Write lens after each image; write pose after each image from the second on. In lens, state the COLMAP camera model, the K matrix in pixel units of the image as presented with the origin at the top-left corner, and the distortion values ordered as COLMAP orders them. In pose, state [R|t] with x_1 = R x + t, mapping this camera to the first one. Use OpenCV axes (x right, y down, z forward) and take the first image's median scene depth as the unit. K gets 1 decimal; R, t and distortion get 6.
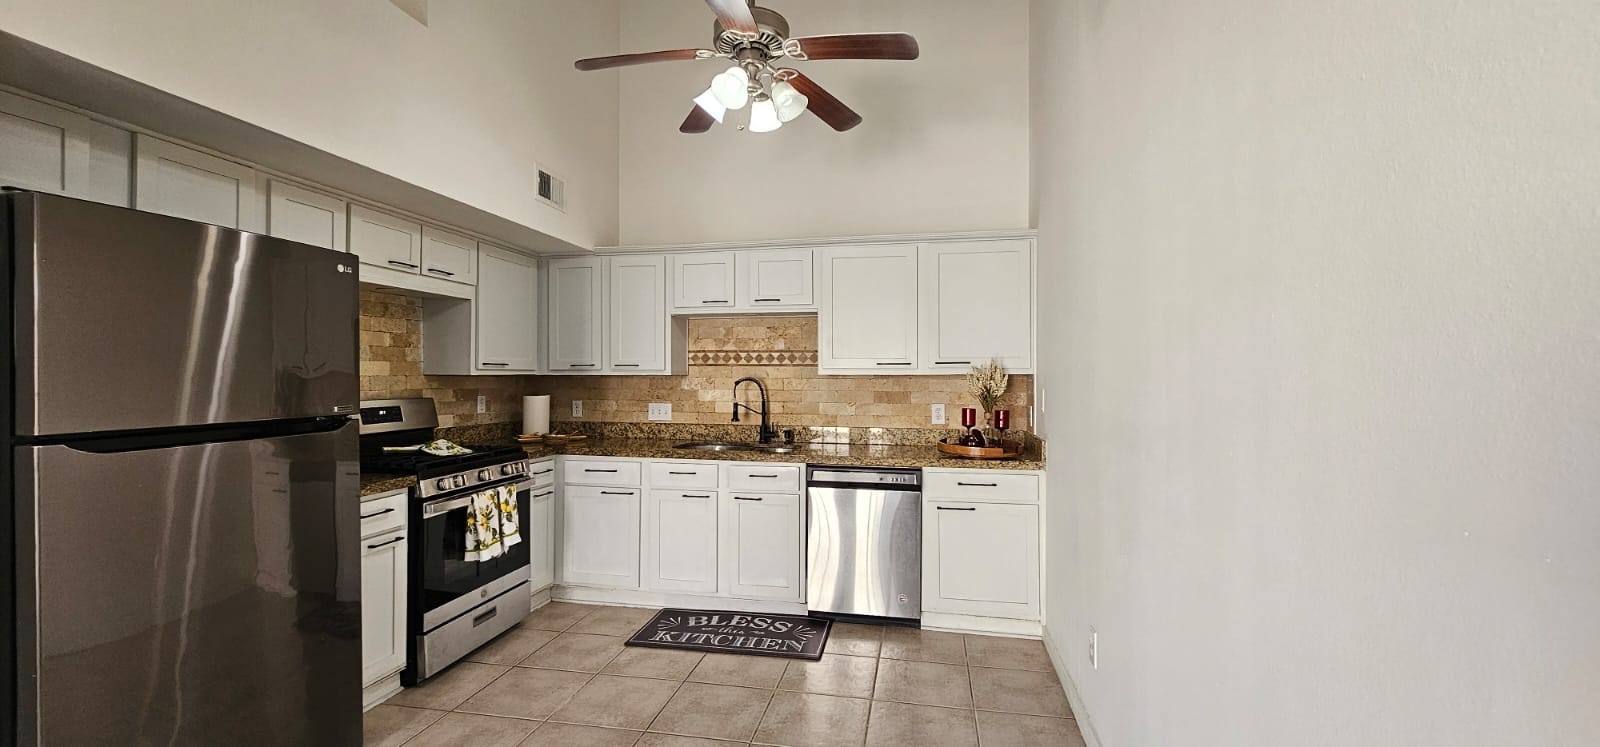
lens RADIAL K [[654.0, 0, 801.9], [0, 654.0, 373.9], [0, 0, 1]] dist [-0.000060, 0.000664]
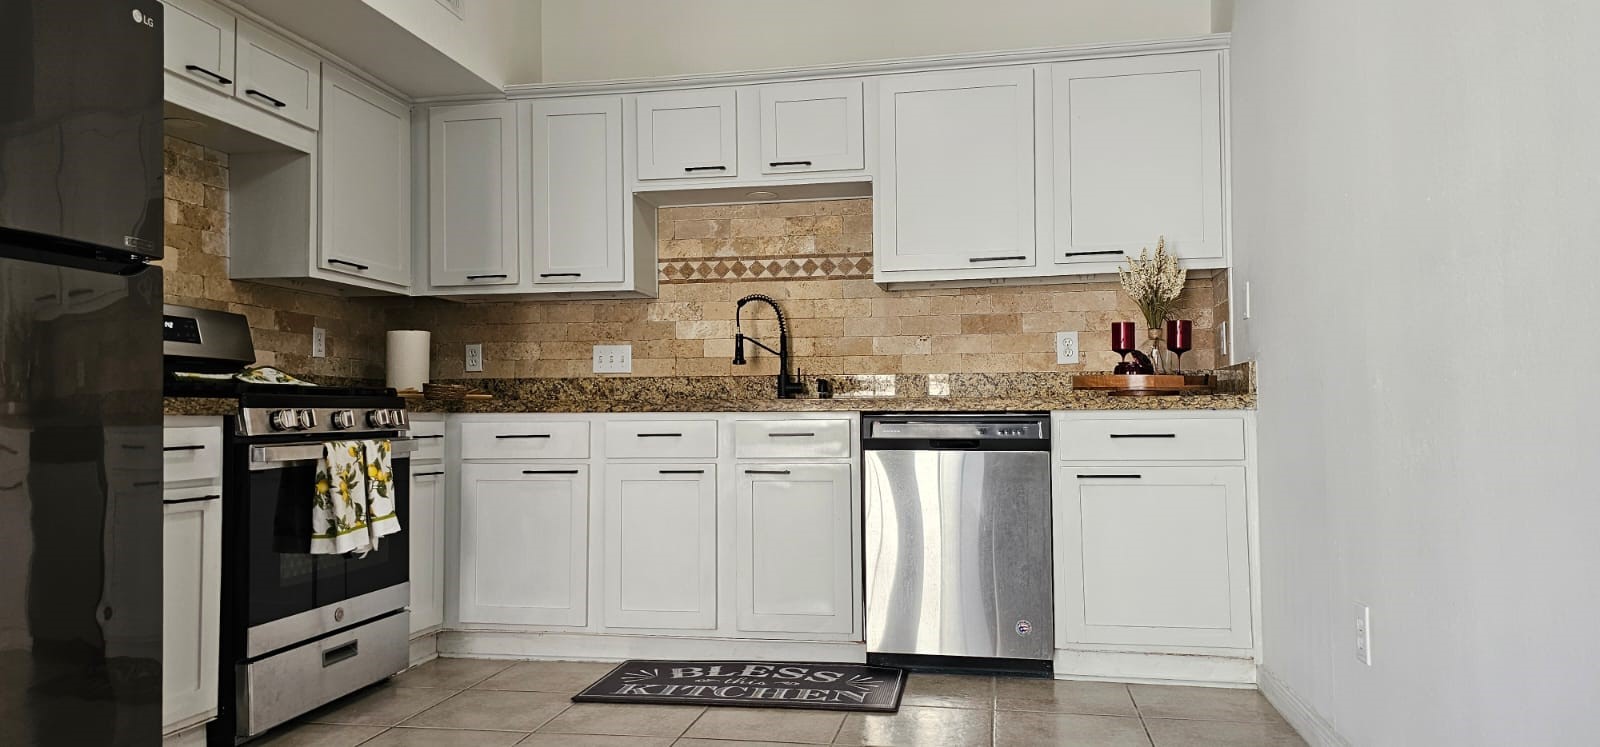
lens RADIAL K [[1078.9, 0, 807.3], [0, 1078.9, 375.6], [0, 0, 1]] dist [0.048636, -0.025818]
pose [[0.999898, -0.009253, 0.010845, -0.054336], [0.009638, 0.999306, -0.035974, 0.135949], [-0.010505, 0.036075, 0.999294, -0.017320]]
